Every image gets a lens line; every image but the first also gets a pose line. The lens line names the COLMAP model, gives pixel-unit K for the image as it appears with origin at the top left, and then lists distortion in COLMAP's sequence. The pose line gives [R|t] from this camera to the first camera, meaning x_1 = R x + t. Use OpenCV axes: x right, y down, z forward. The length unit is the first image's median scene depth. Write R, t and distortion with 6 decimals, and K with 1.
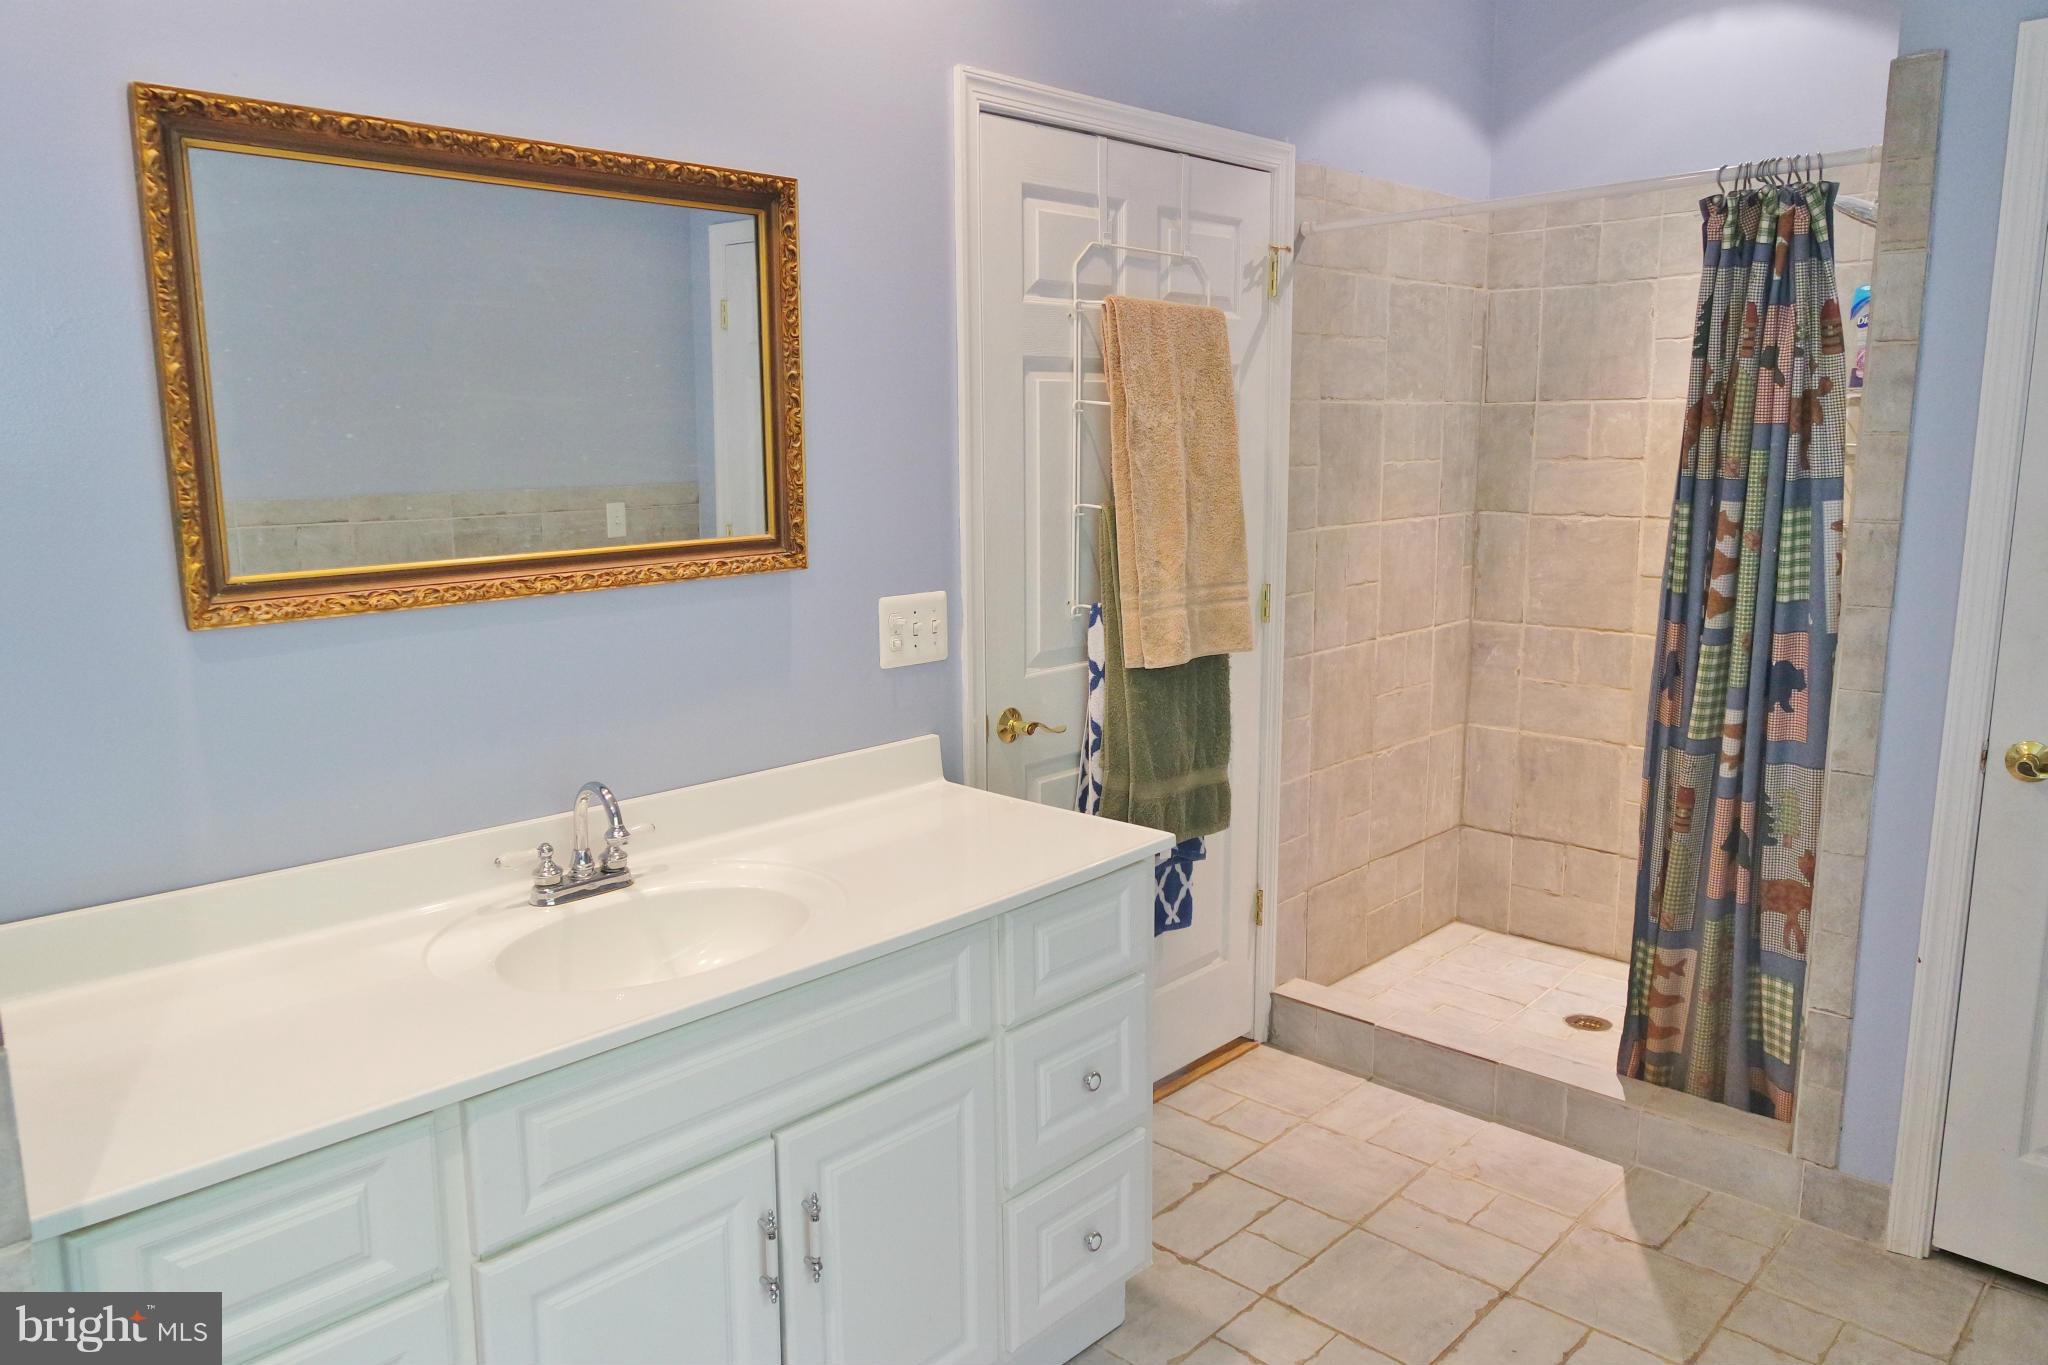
lens RADIAL K [[1404.1, 0, 1031.4], [0, 1404.1, 666.6], [0, 0, 1]] dist [-0.010226, 0.005775]
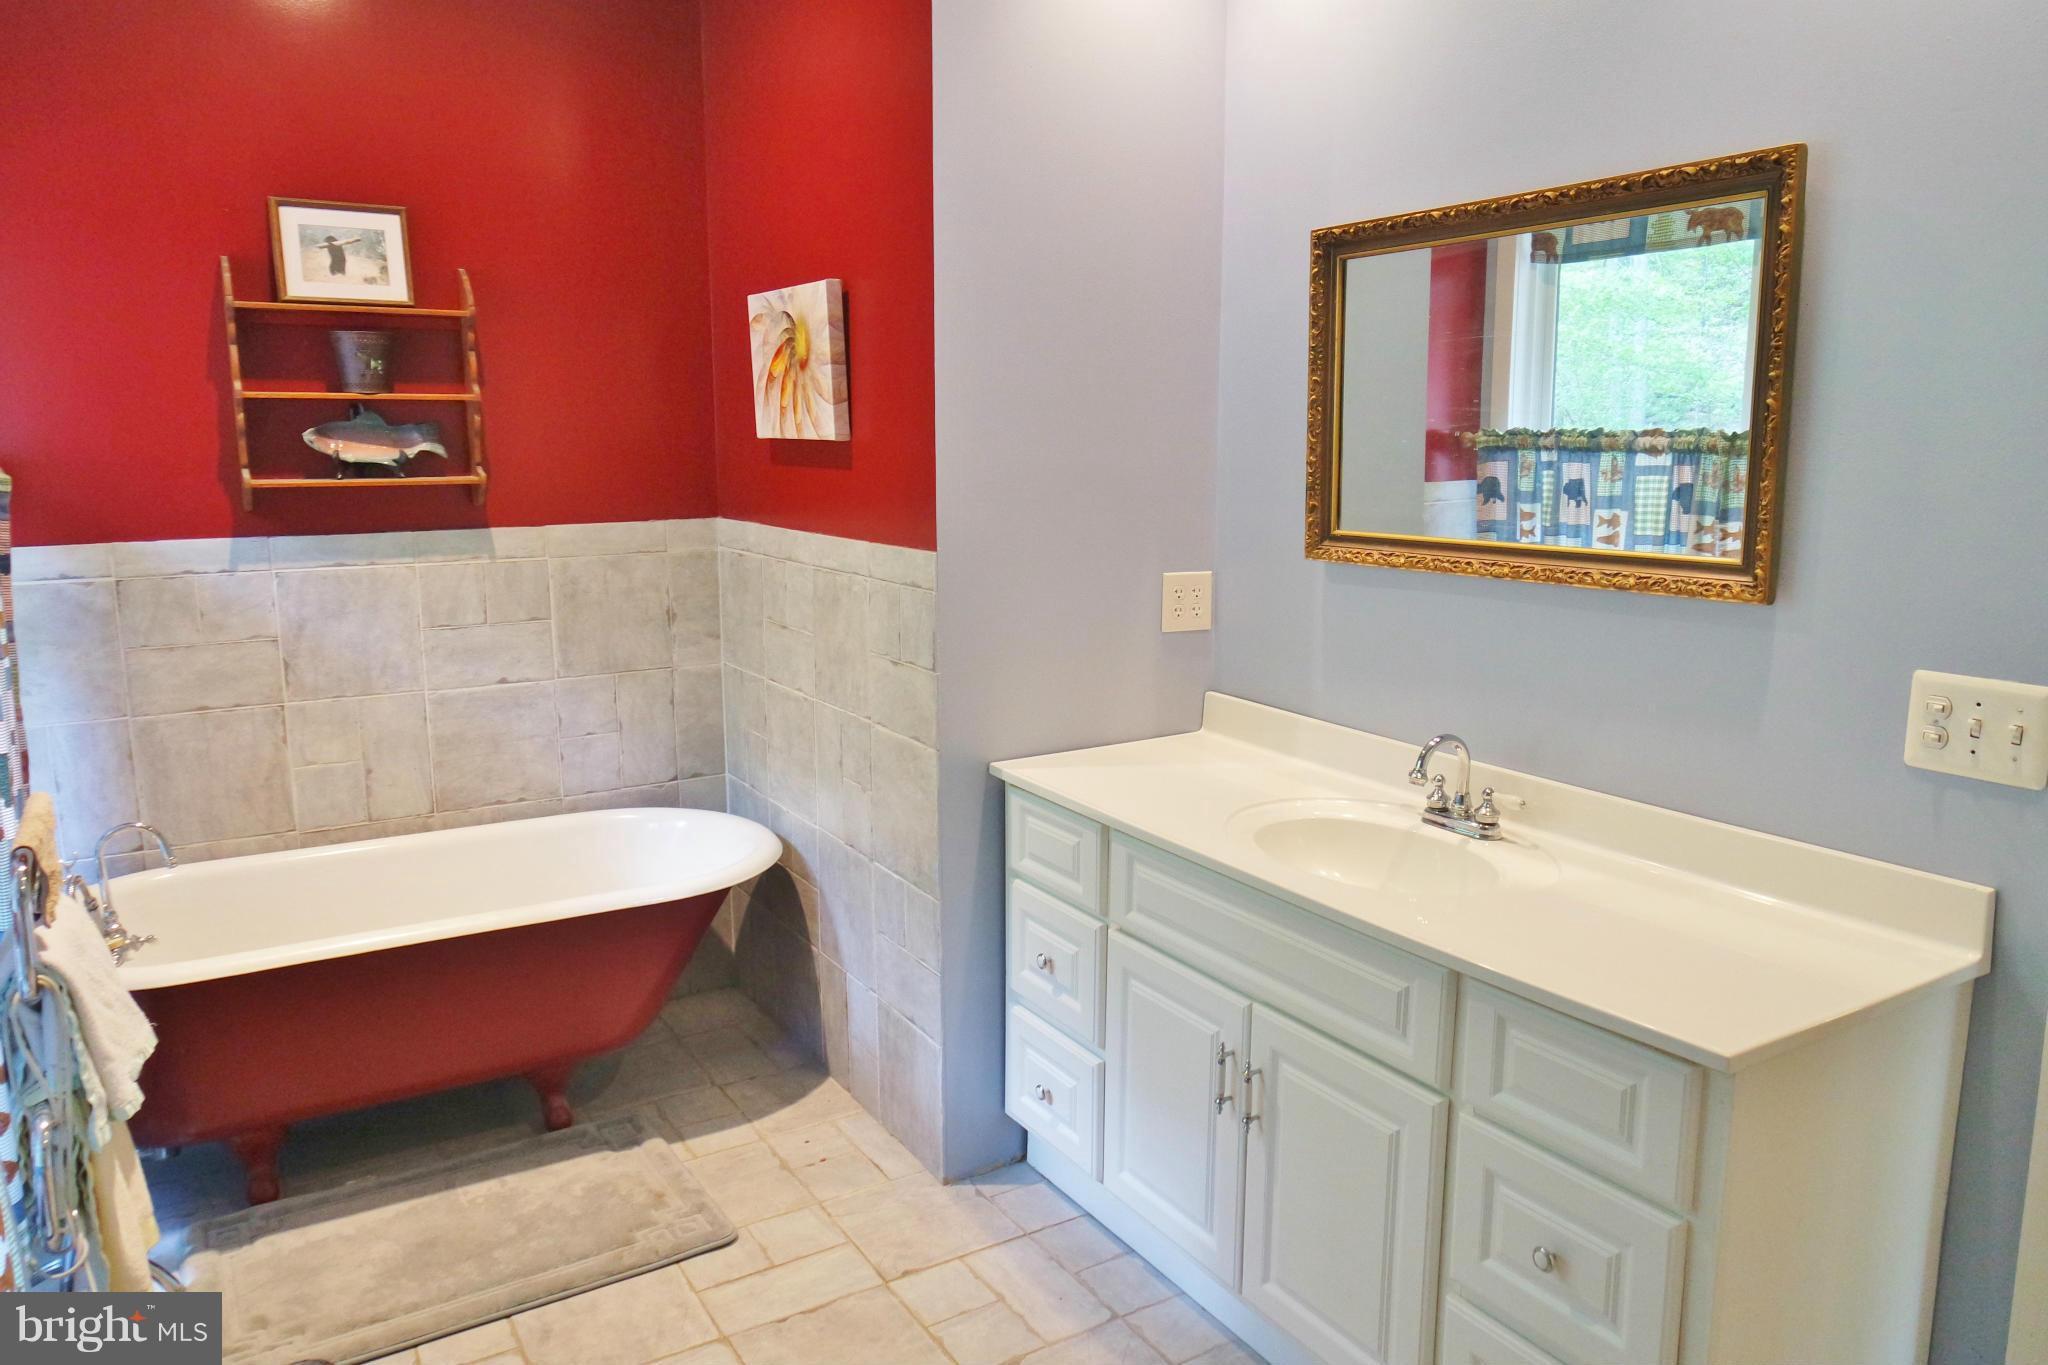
lens RADIAL K [[1404.1, 0, 1033.0], [0, 1404.1, 690.4], [0, 0, 1]] dist [-0.010226, 0.005775]
pose [[-0.253874, 0.183699, -0.949633, 0.968622], [-0.154301, 0.961534, 0.227252, -0.182353], [0.954850, 0.204222, -0.215763, 0.977445]]
